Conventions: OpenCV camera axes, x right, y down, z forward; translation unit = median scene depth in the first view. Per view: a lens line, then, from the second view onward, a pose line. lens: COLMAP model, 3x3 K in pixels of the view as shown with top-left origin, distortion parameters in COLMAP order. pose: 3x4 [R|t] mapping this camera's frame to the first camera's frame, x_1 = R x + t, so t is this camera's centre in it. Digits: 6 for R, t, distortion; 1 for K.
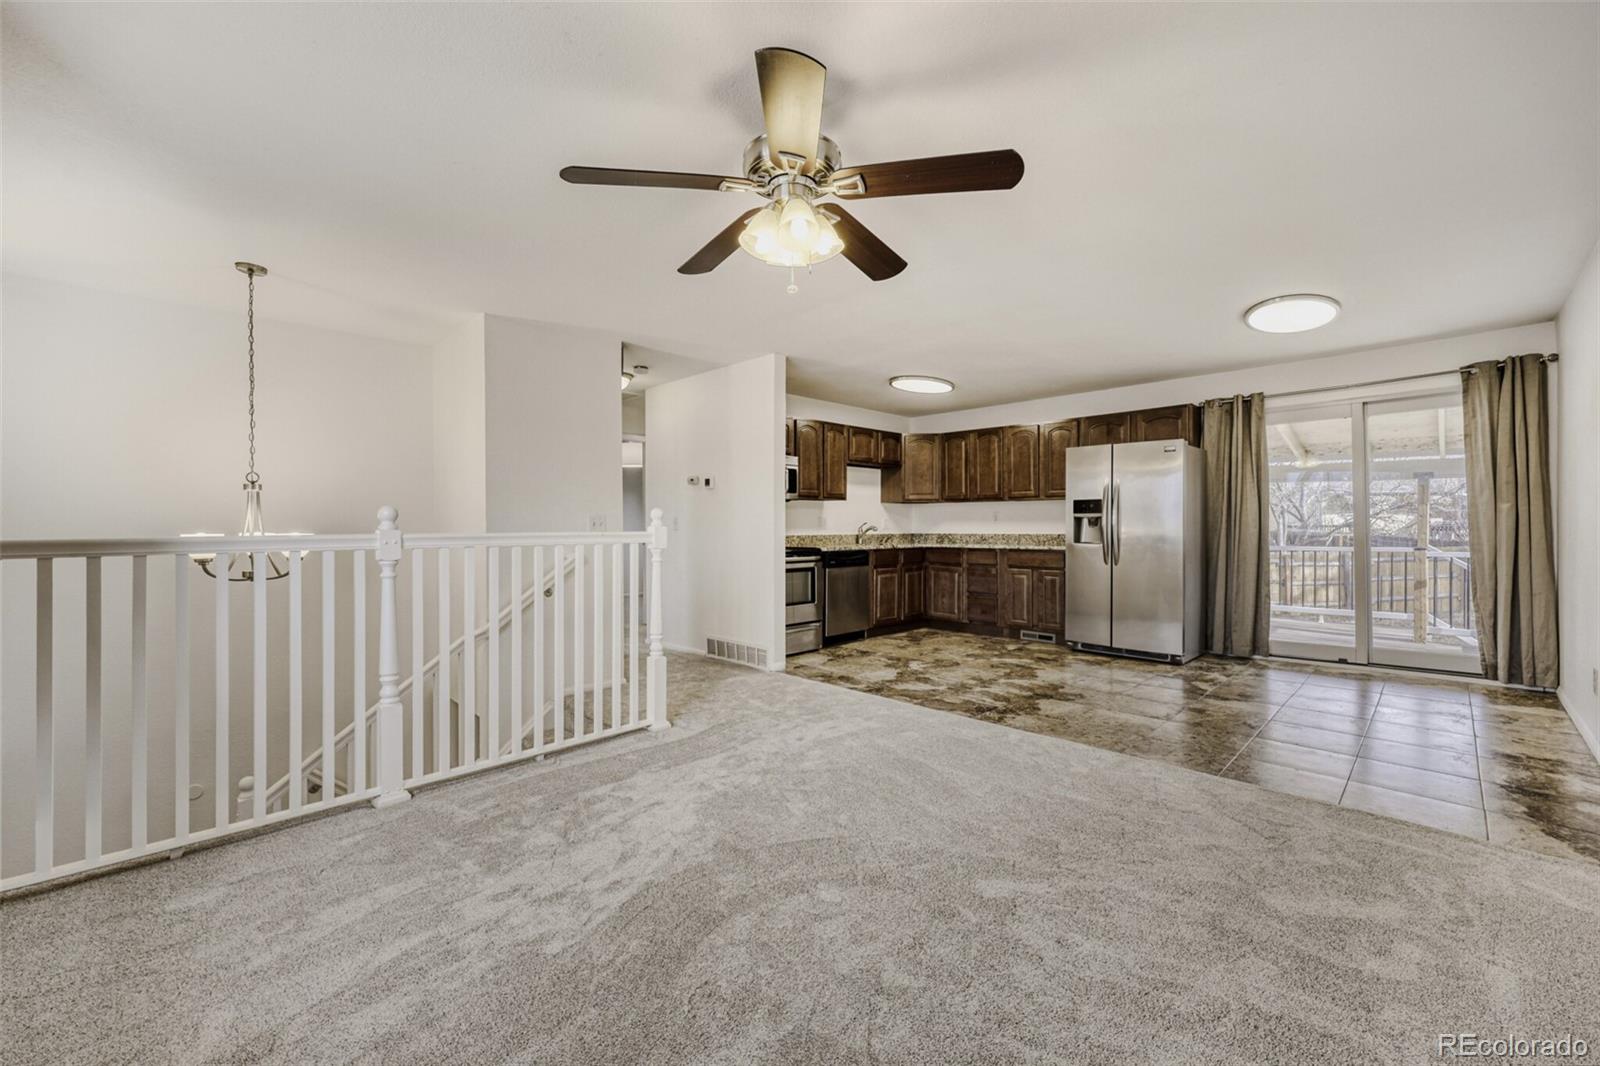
lens RADIAL K [[641.0, 0, 808.0], [0, 641.0, 525.1], [0, 0, 1]] dist [-0.008978, 0.000822]
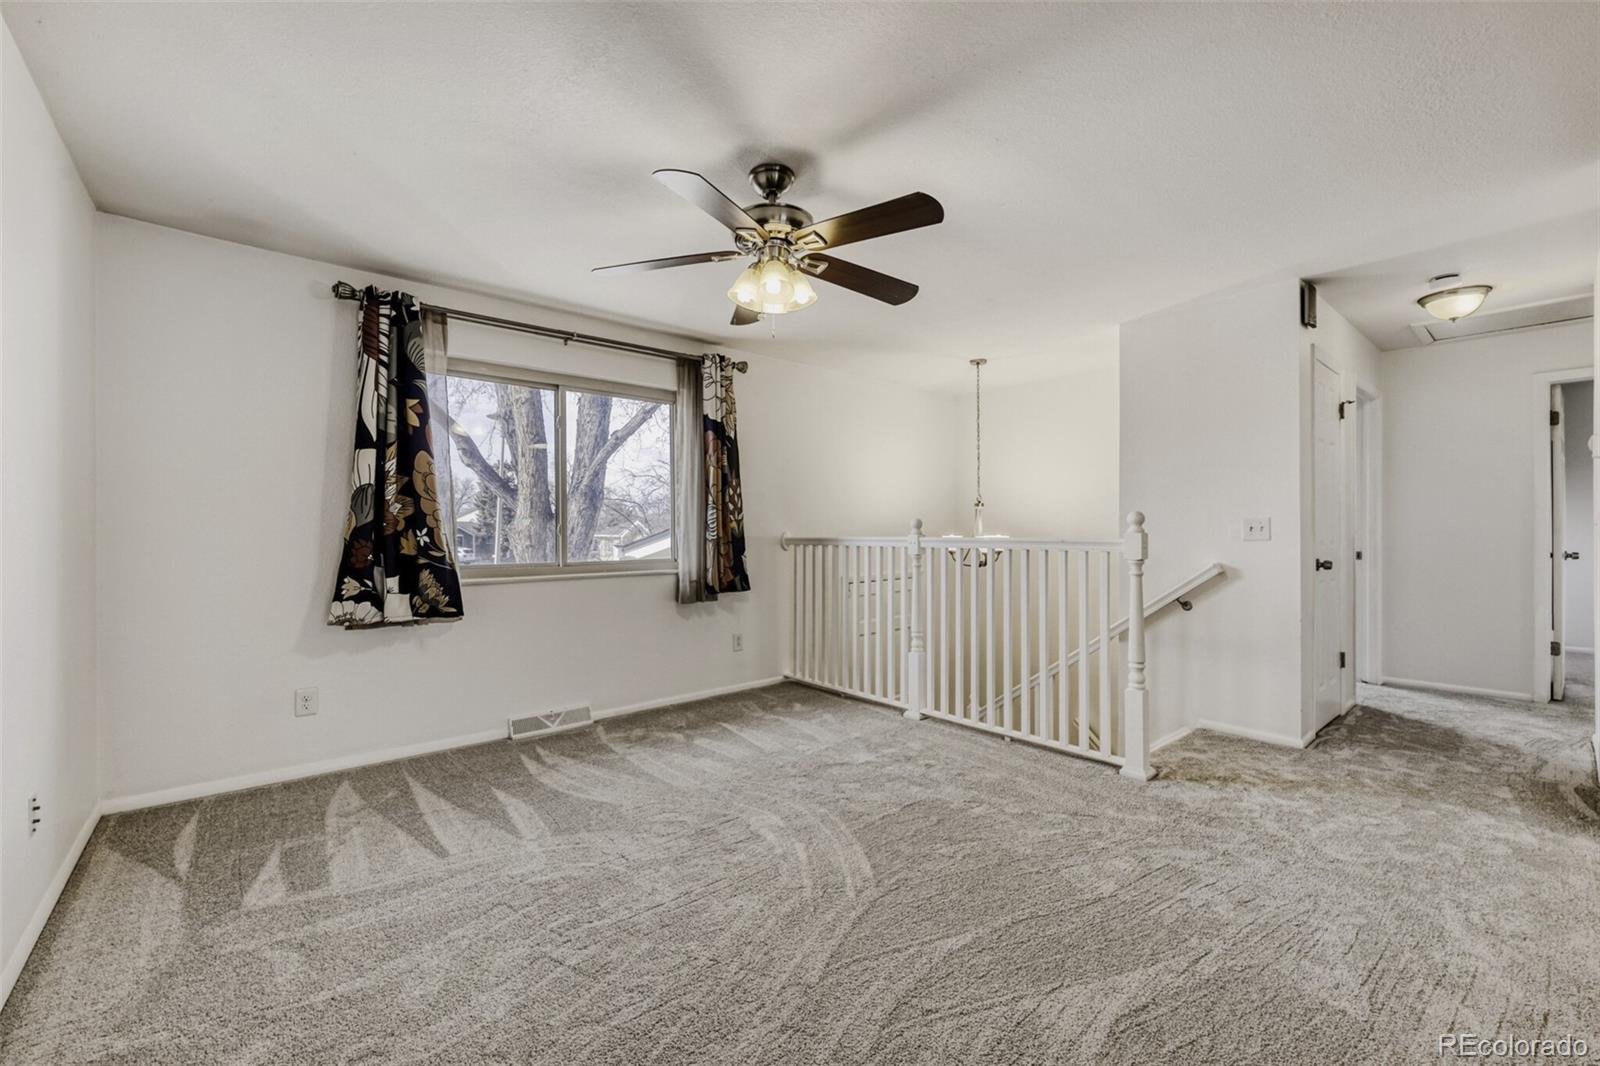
lens RADIAL K [[641.0, 0, 783.3], [0, 641.0, 534.8], [0, 0, 1]] dist [-0.008978, 0.000822]
pose [[-0.104923, 0.010483, -0.994425, 0.412036], [0.004851, 0.999938, 0.010029, -0.004738], [0.994469, -0.003772, -0.104967, 0.406071]]
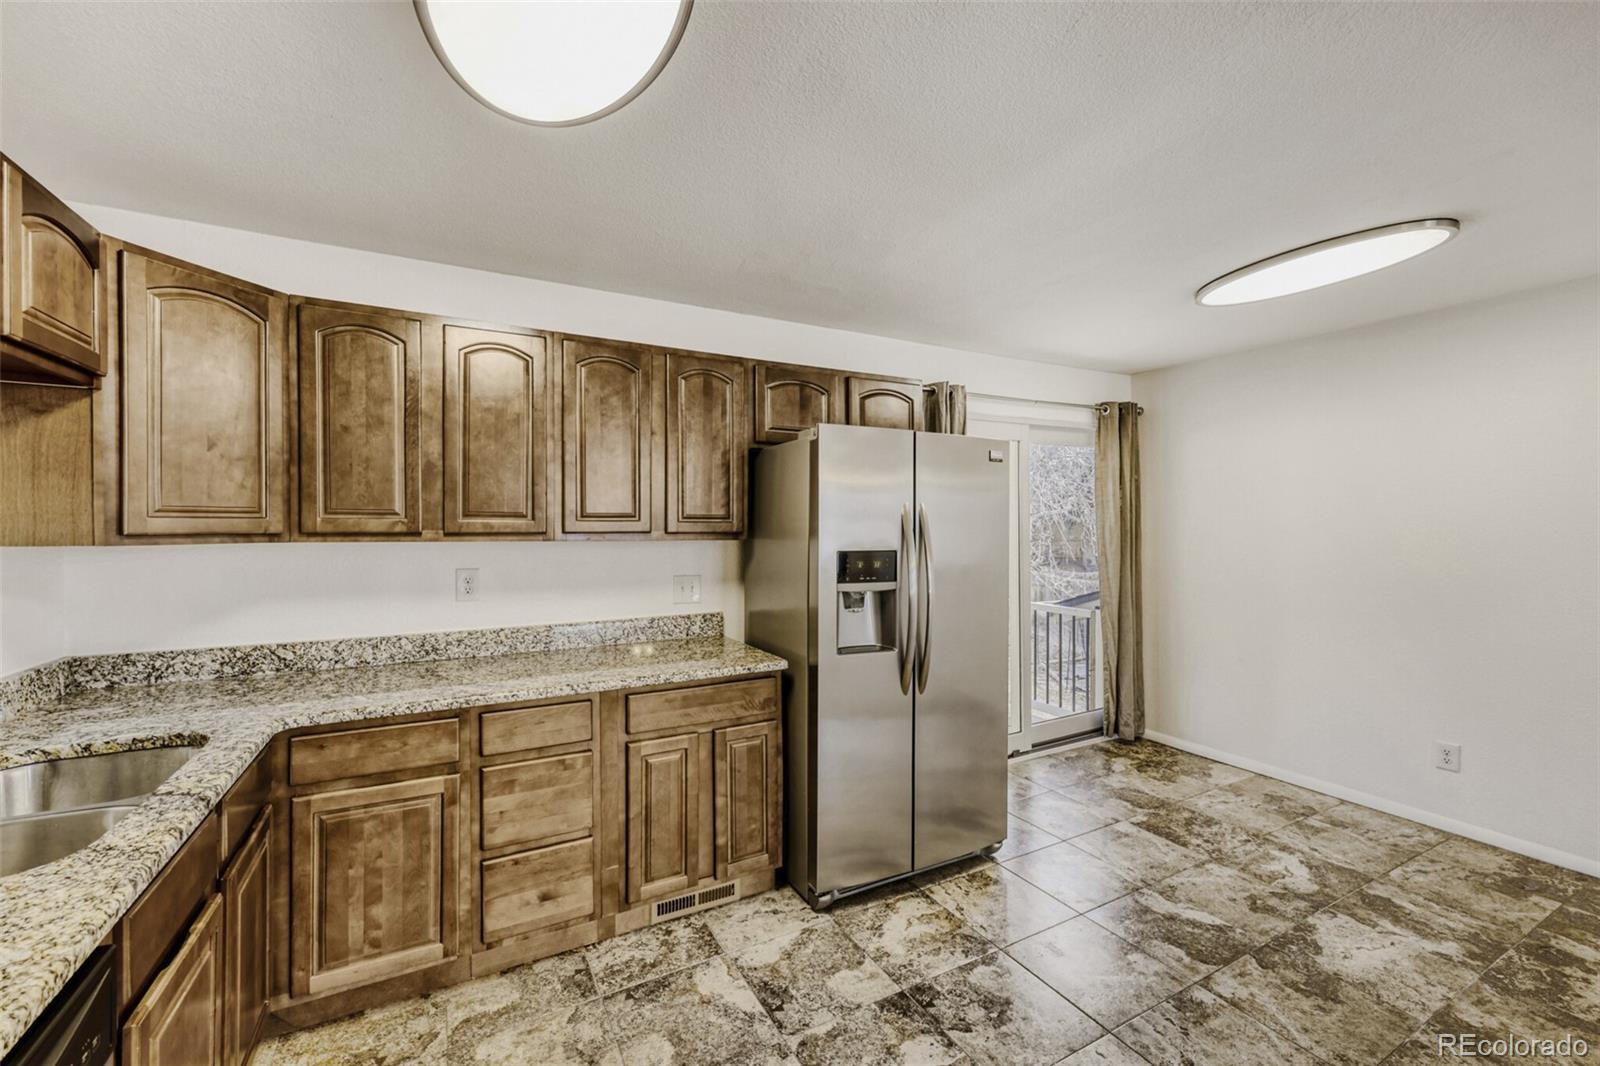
lens RADIAL K [[641.0, 0, 766.5], [0, 641.0, 531.0], [0, 0, 1]] dist [-0.008978, 0.000822]
pose [[0.313283, -0.002489, 0.949656, 0.009709], [0.000718, 0.999997, 0.002384, -0.054254], [-0.949659, -0.000065, 0.313284, 0.938891]]
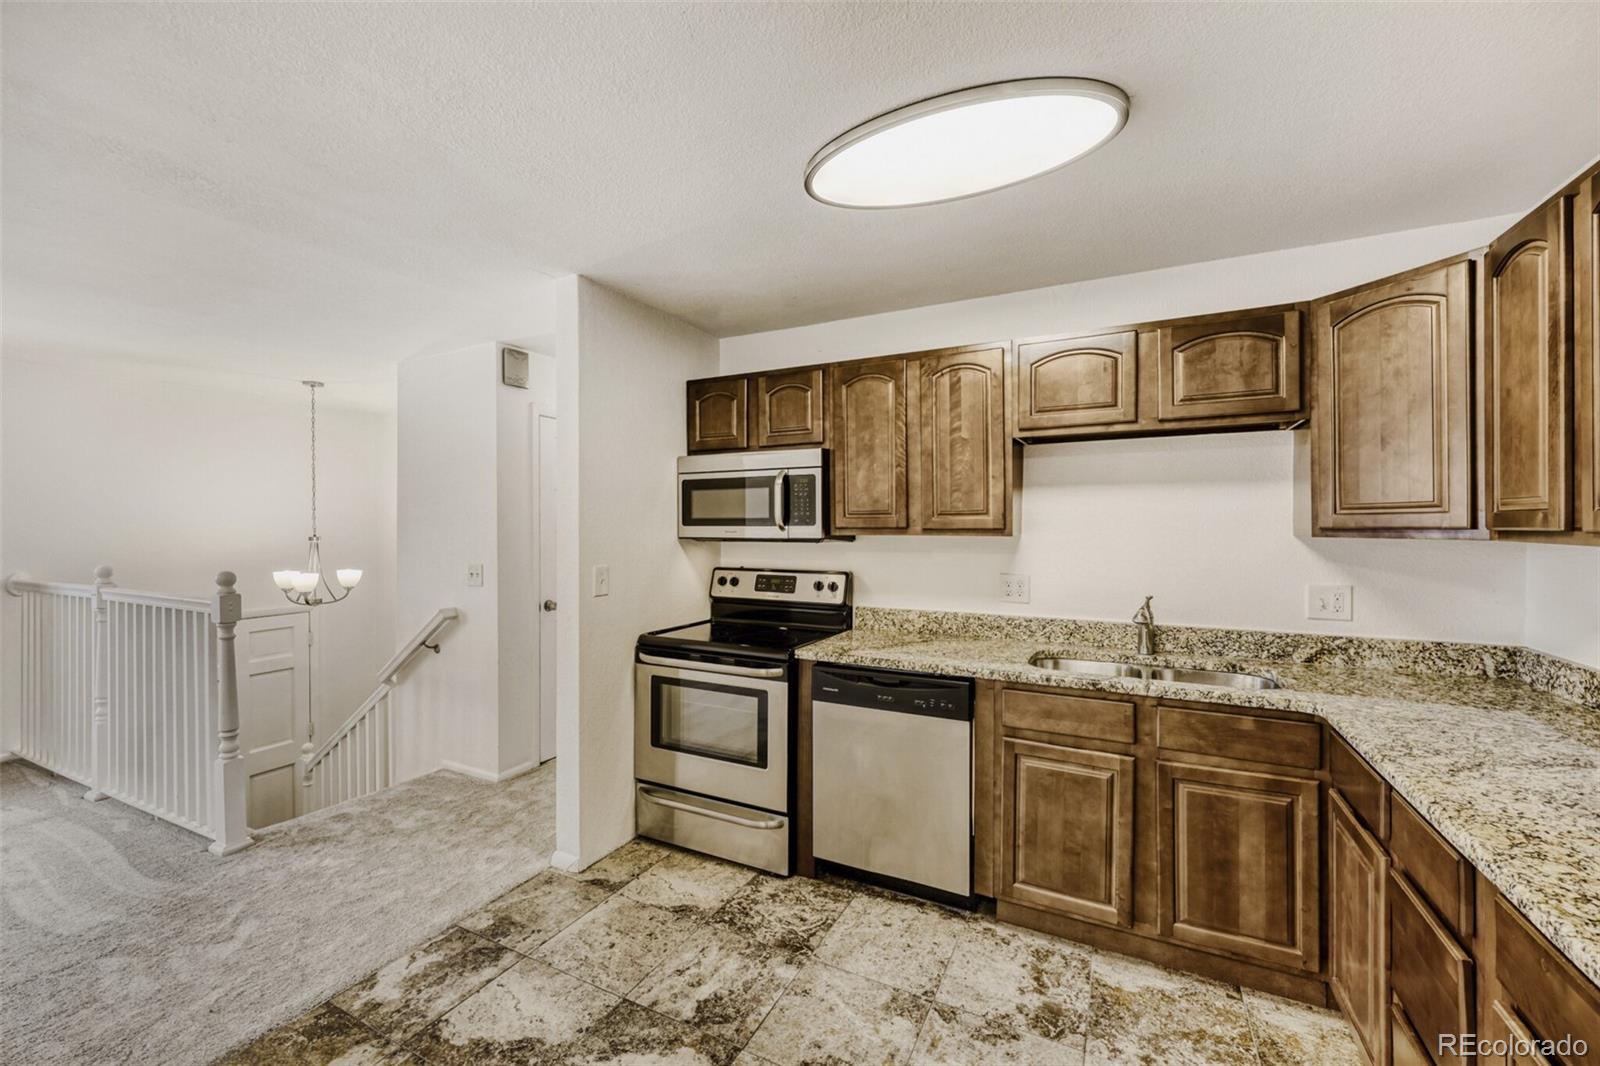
lens RADIAL K [[641.0, 0, 808.0], [0, 641.0, 527.2], [0, 0, 1]] dist [-0.008978, 0.000822]
pose [[0.302670, 0.007569, -0.953066, 0.466437], [-0.002503, 0.999971, 0.007146, -0.054611], [0.953092, 0.000222, 0.302680, 0.907372]]
